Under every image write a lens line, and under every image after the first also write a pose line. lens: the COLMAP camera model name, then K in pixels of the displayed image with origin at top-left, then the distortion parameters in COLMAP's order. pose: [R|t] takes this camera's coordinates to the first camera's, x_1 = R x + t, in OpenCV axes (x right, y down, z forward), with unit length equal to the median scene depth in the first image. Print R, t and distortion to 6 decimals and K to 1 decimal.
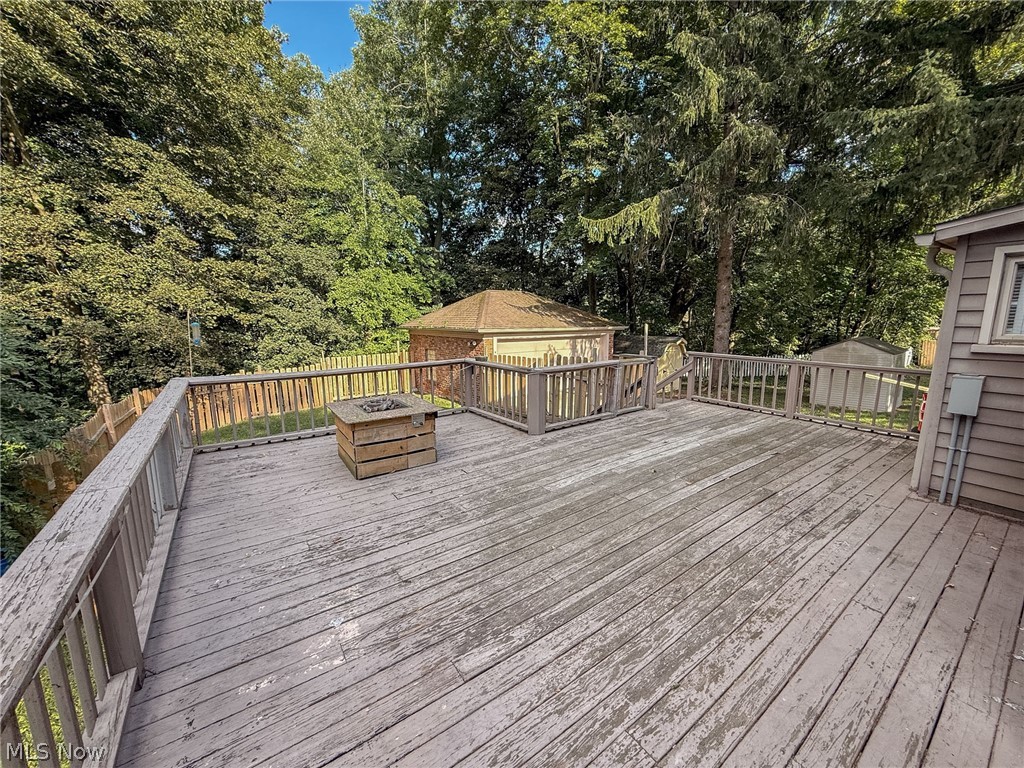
lens RADIAL K [[406.3, 0, 510.5], [0, 406.3, 383.5], [0, 0, 1]] dist [0.001100, -0.000219]
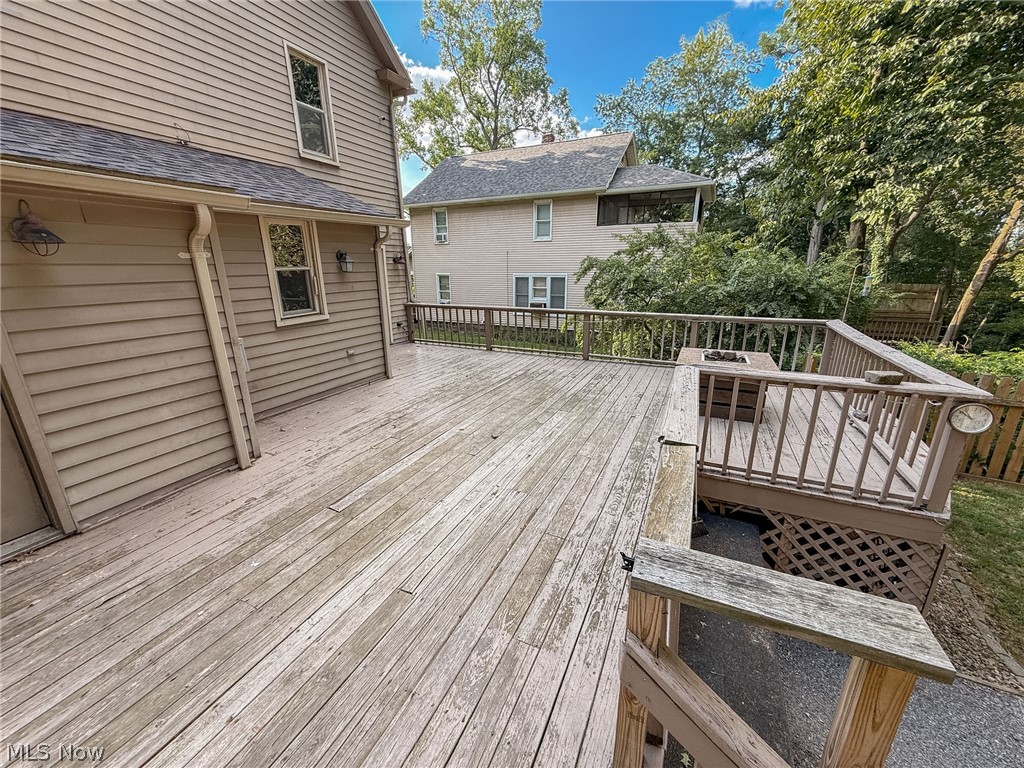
lens RADIAL K [[406.3, 0, 512.3], [0, 406.3, 385.2], [0, 0, 1]] dist [0.001100, -0.000219]
pose [[-0.870505, 0.151029, -0.468413, 0.551357], [-0.071368, 0.902954, 0.423769, -0.236566], [0.486957, 0.402323, -0.775248, 1.261107]]
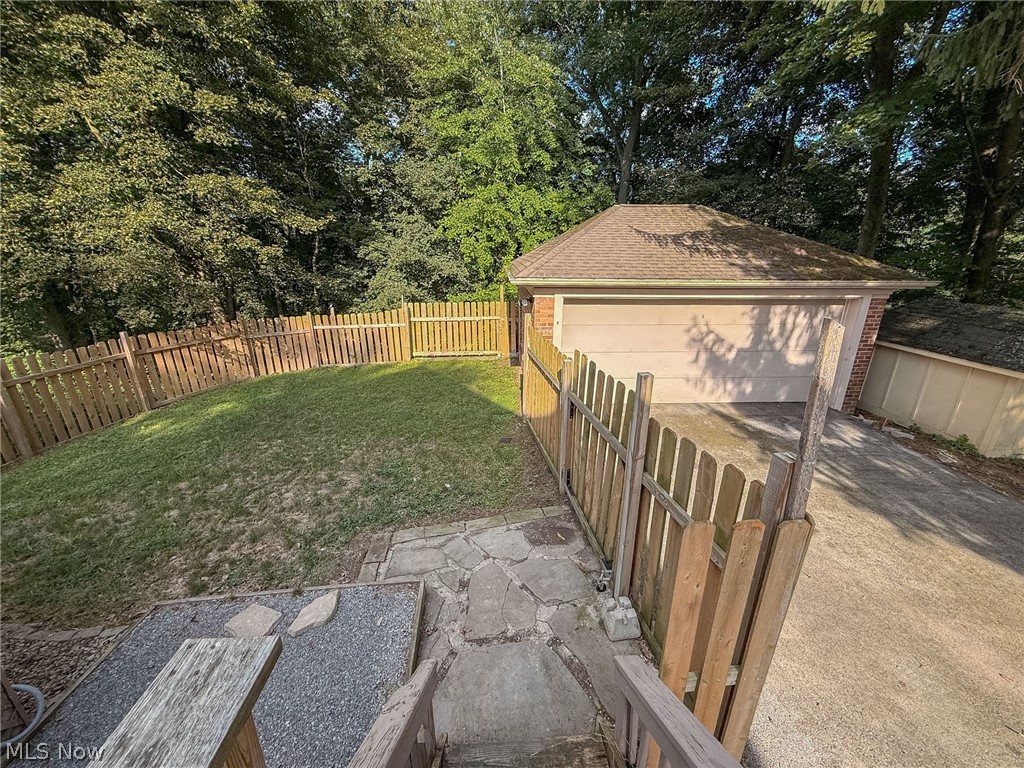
lens RADIAL K [[406.3, 0, 509.4], [0, 406.3, 381.7], [0, 0, 1]] dist [0.001100, -0.000219]
pose [[0.826936, 0.180878, -0.532409, 0.481664], [-0.098278, 0.978767, 0.179877, -0.211276], [0.553641, -0.096423, 0.827154, 1.200872]]
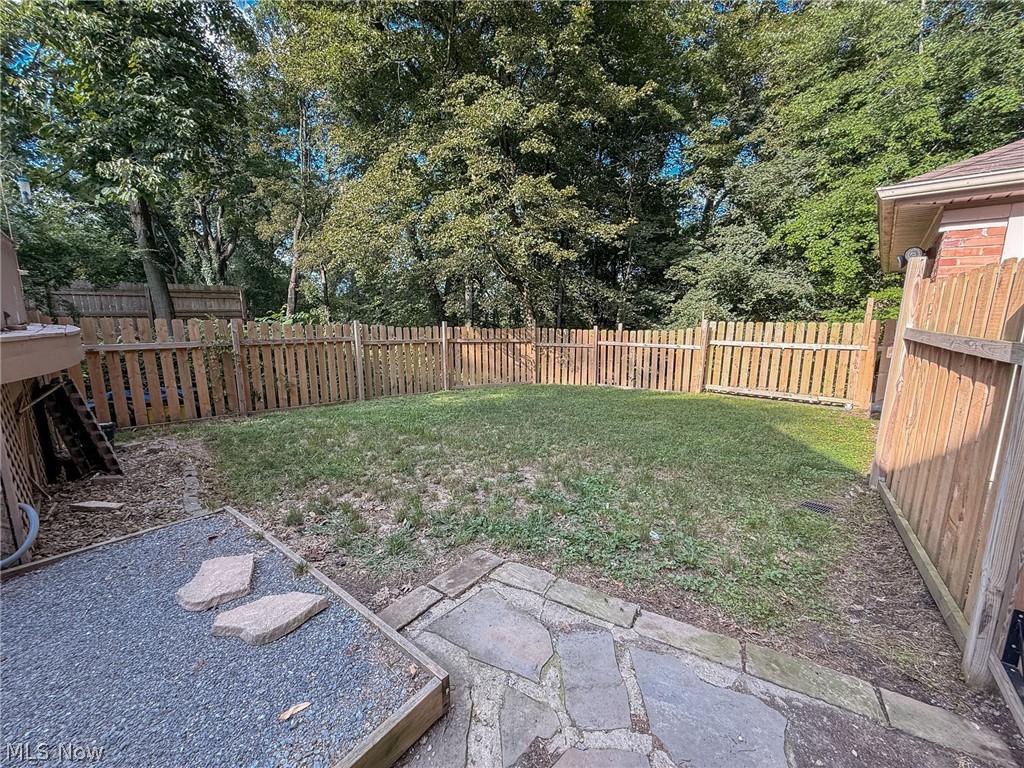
lens RADIAL K [[406.3, 0, 510.8], [0, 406.3, 381.7], [0, 0, 1]] dist [0.001100, -0.000219]
pose [[0.208736, 0.168416, -0.963361, 0.316352], [-0.169196, 0.976425, 0.134040, -0.007791], [0.963225, 0.135017, 0.232311, 1.576782]]
